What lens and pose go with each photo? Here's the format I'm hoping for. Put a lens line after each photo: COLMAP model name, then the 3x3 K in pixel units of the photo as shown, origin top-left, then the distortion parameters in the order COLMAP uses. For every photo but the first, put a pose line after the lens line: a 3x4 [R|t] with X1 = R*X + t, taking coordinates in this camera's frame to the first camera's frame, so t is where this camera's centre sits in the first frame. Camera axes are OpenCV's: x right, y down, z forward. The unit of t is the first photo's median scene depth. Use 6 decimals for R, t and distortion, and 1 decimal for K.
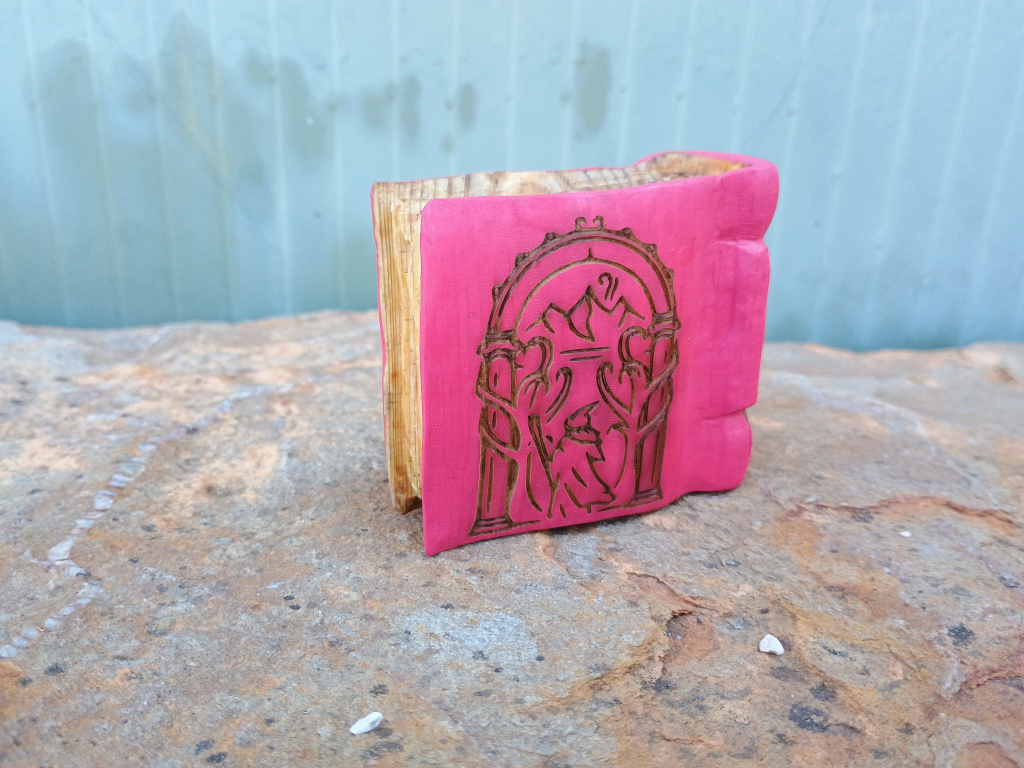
lens RADIAL K [[850.2, 0, 501.1], [0, 850.2, 384.7], [0, 0, 1]] dist [0.041669, -0.088200]
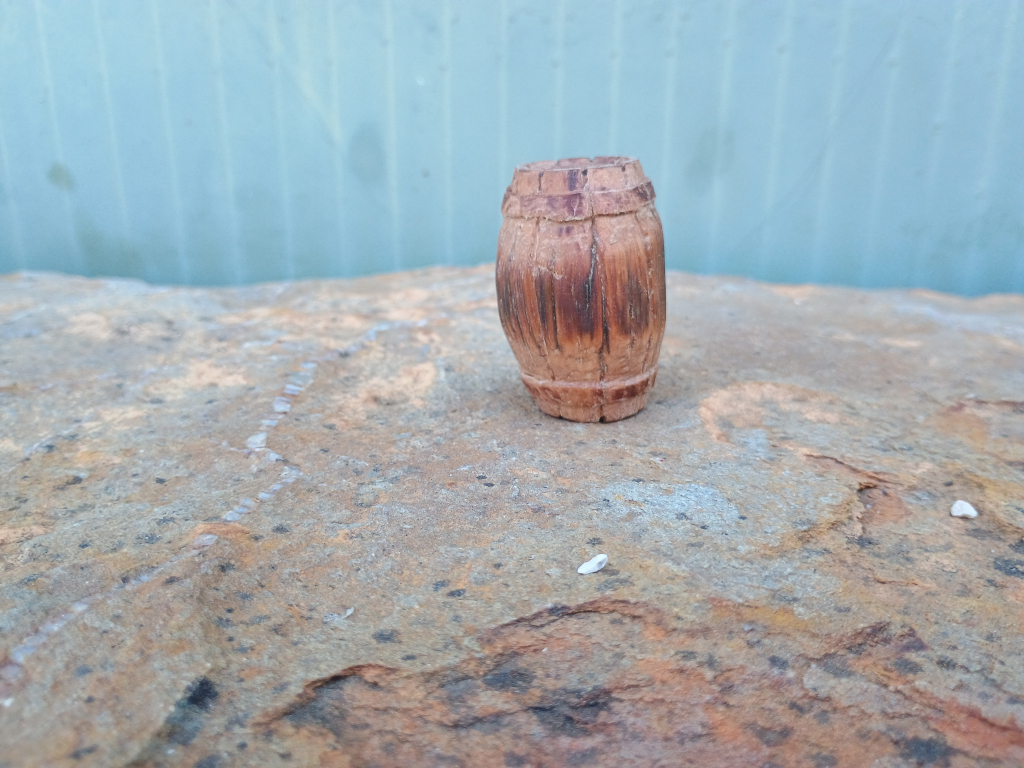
lens RADIAL K [[852.2, 0, 524.2], [0, 852.2, 362.8], [0, 0, 1]] dist [0.031394, -0.074291]
pose [[0.999349, -0.015224, -0.032715, -0.147950], [0.014271, 0.999473, -0.029166, 0.130331], [0.033142, 0.028680, 0.999039, -0.037299]]
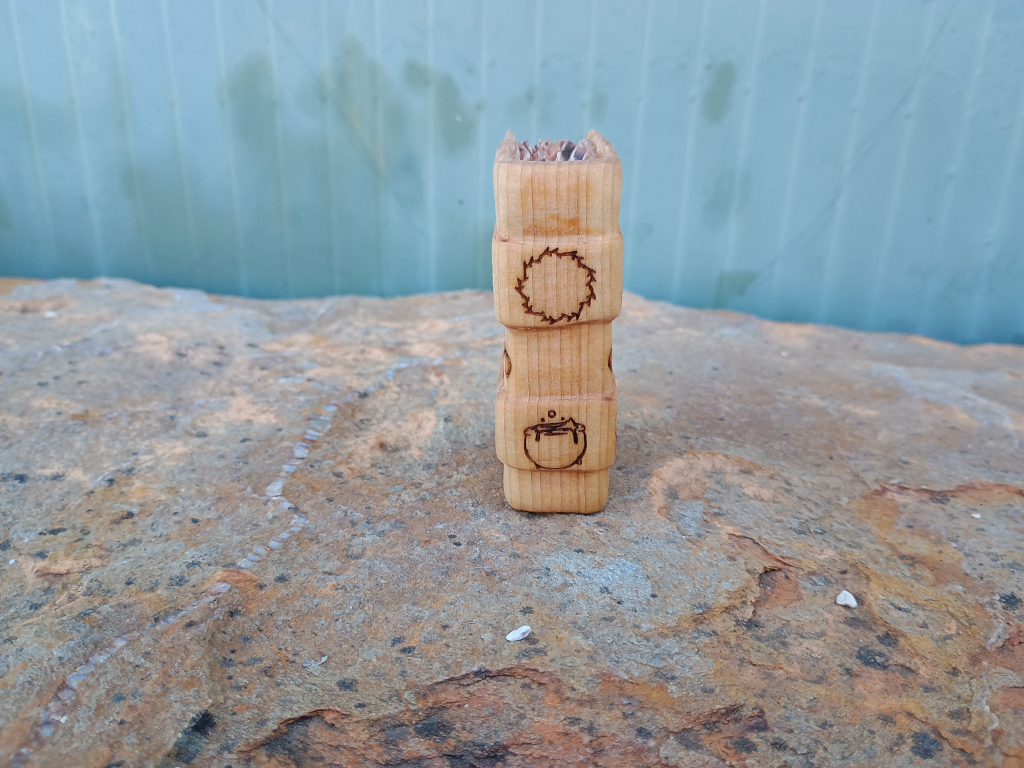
lens RADIAL K [[832.6, 0, 524.6], [0, 832.6, 378.6], [0, 0, 1]] dist [0.032509, -0.060741]
pose [[0.993809, 0.042501, -0.102650, -0.024863], [-0.038795, 0.998531, 0.037837, -0.030057], [0.104107, -0.033620, 0.993998, -0.185206]]
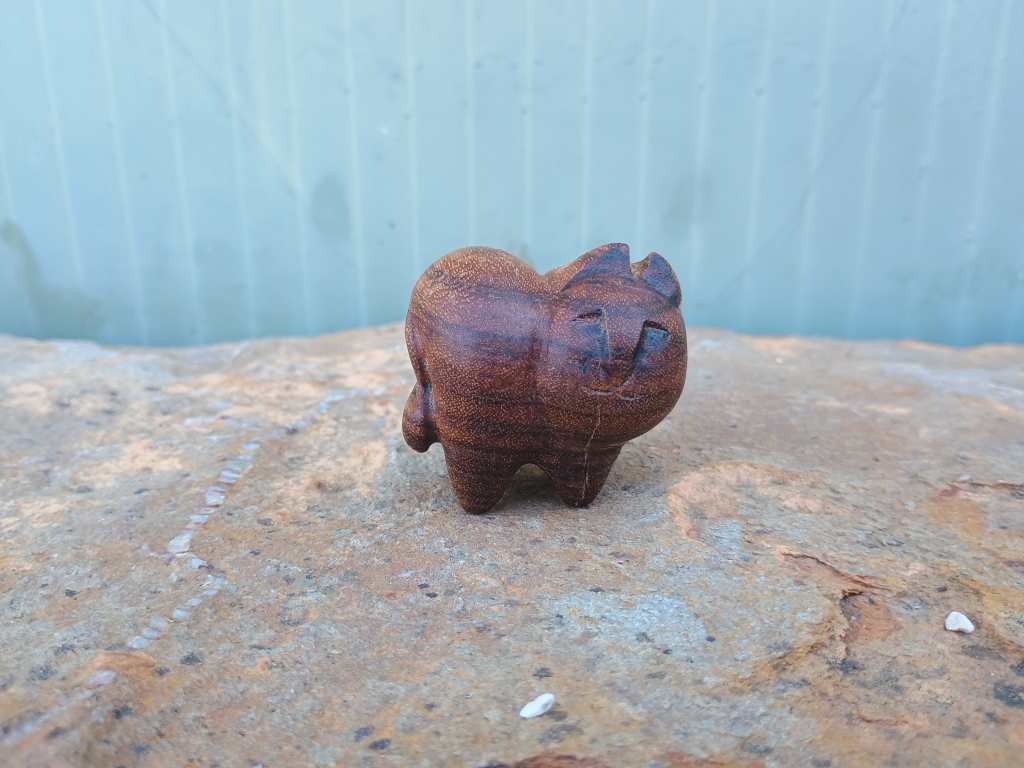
lens RADIAL K [[856.4, 0, 510.8], [0, 856.4, 382.0], [0, 0, 1]] dist [0.038976, -0.089095]
pose [[0.998908, -0.028904, -0.036693, -0.103498], [0.027212, 0.998579, -0.045821, 0.066278], [0.037965, 0.044773, 0.998276, 0.047190]]
